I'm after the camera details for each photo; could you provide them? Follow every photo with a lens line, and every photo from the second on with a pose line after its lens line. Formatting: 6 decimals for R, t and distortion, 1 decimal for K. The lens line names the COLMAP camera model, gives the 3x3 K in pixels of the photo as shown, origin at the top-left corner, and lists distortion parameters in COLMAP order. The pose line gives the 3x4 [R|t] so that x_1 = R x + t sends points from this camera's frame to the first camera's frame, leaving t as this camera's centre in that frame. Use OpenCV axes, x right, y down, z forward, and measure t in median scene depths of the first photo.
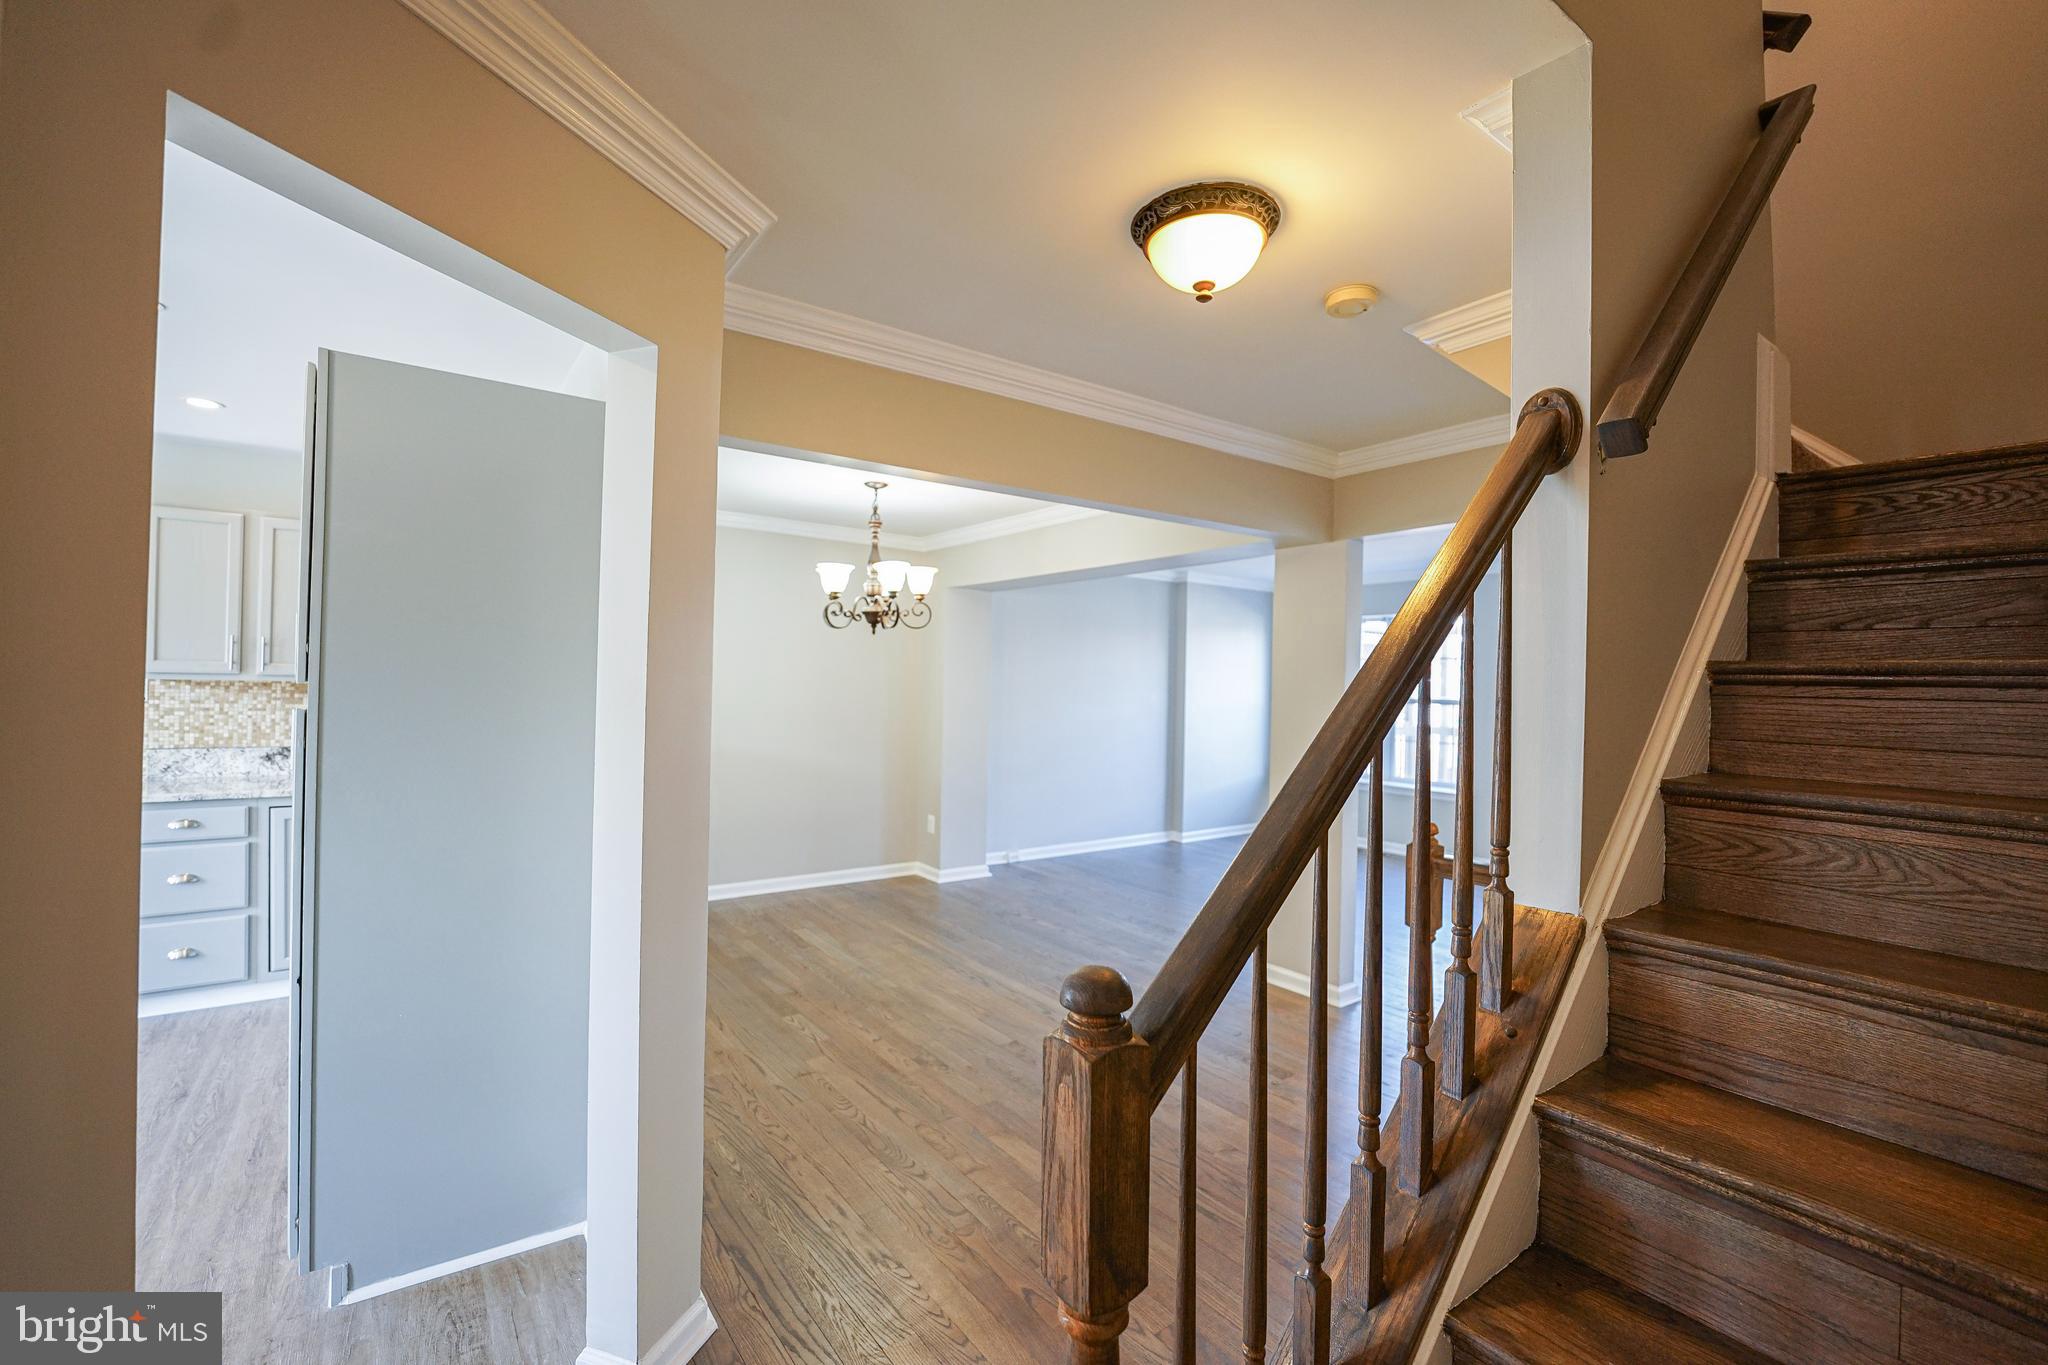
lens RADIAL K [[866.3, 0, 1025.9], [0, 866.3, 678.4], [0, 0, 1]] dist [-0.023007, 0.000174]
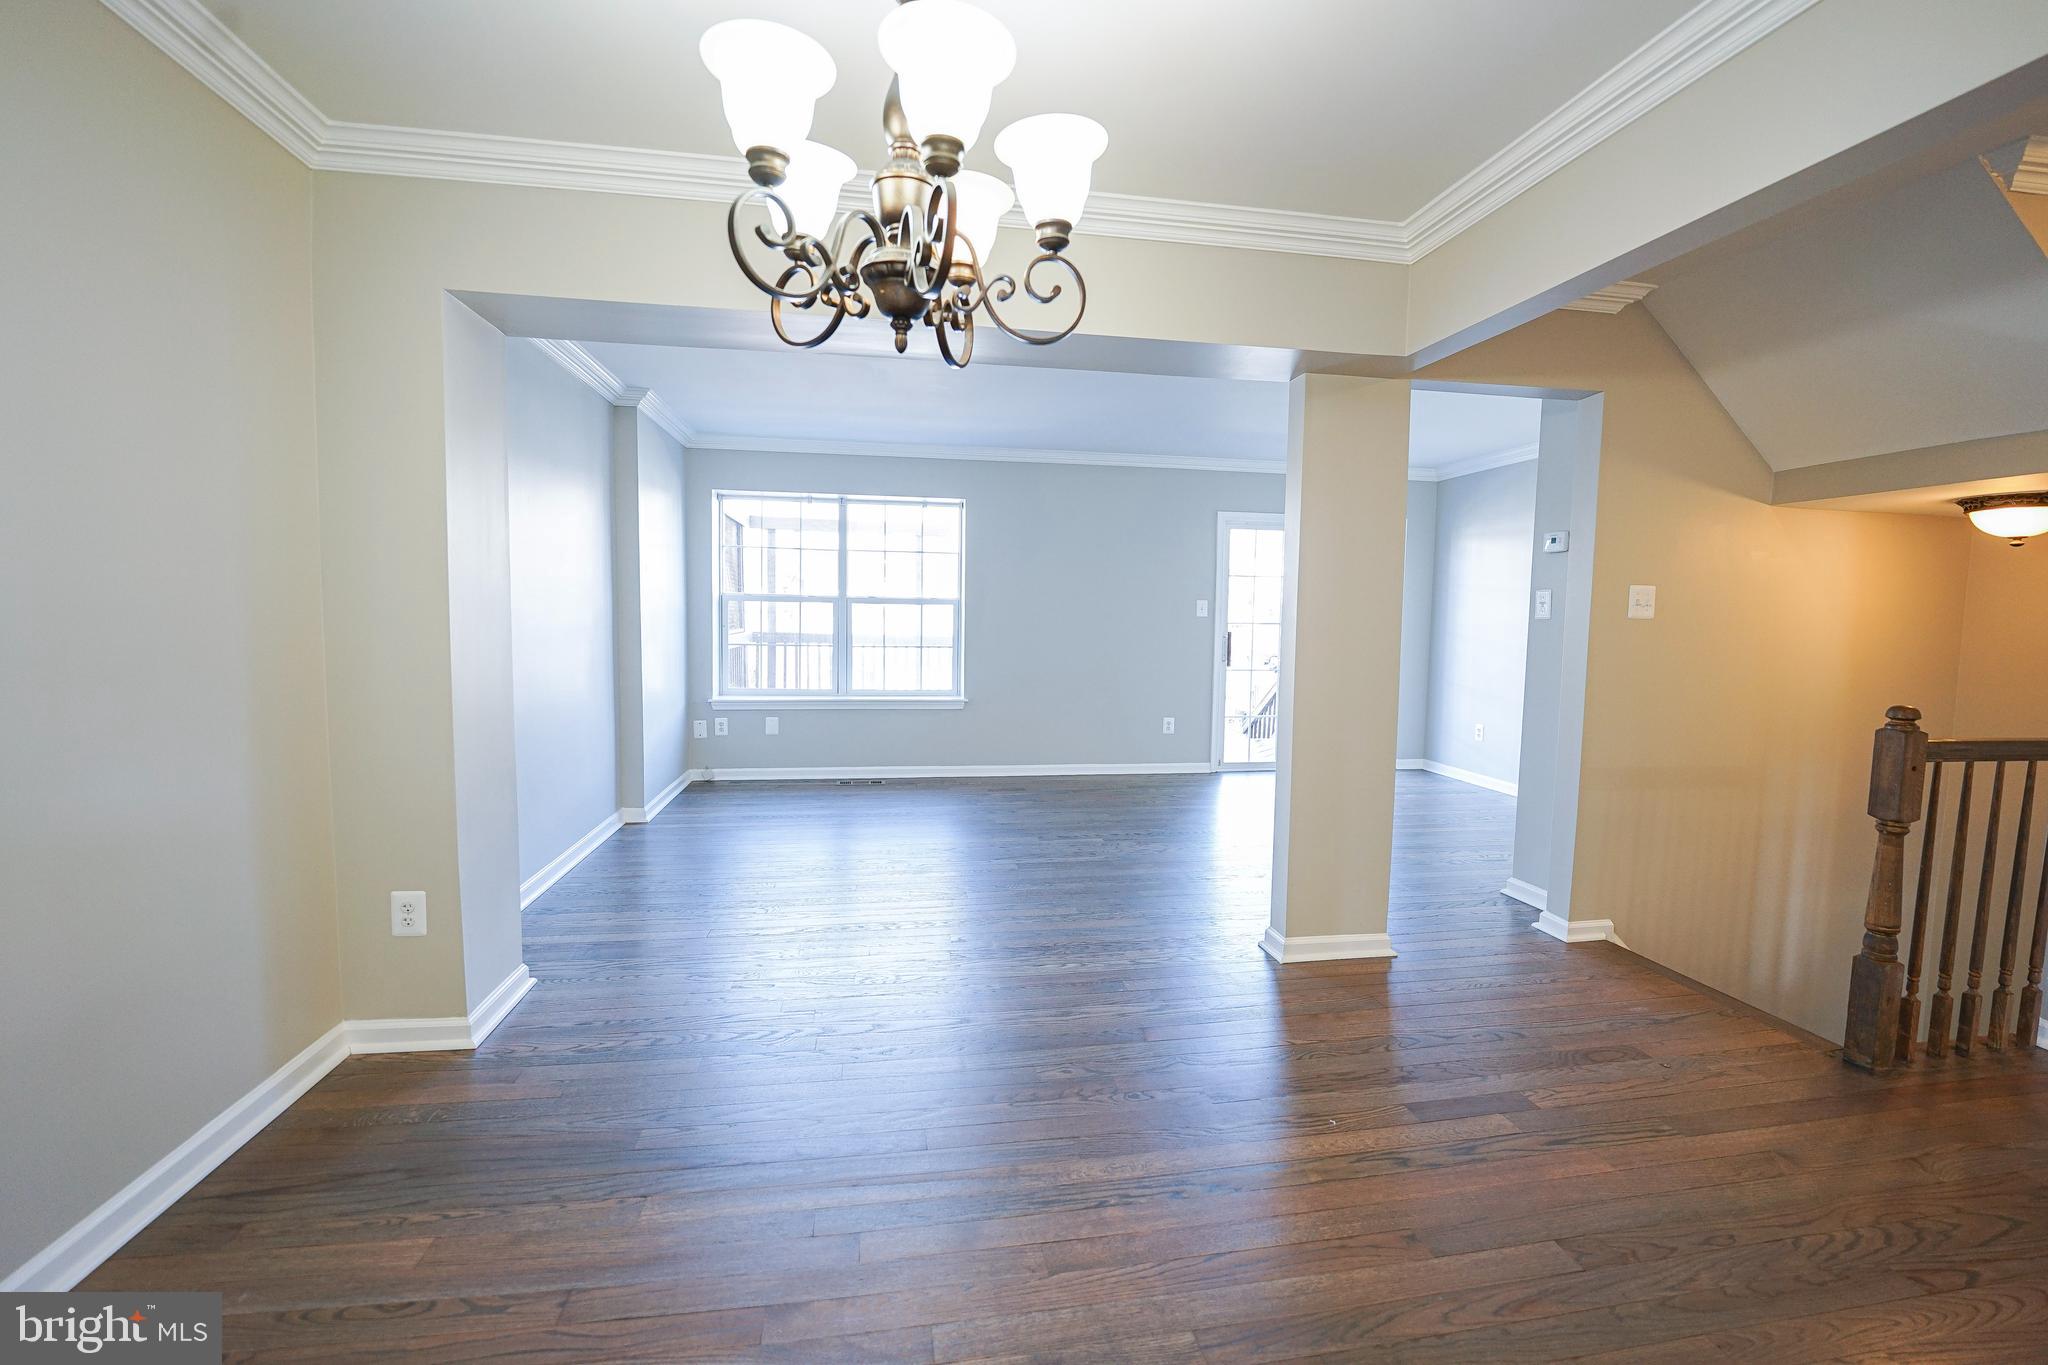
lens RADIAL K [[866.3, 0, 1025.9], [0, 866.3, 678.4], [0, 0, 1]] dist [-0.023007, 0.000174]
pose [[0.452118, -0.079420, 0.888415, -0.390641], [-0.012523, 0.995365, 0.095354, 0.029801], [-0.891870, -0.054237, 0.449028, 0.727869]]
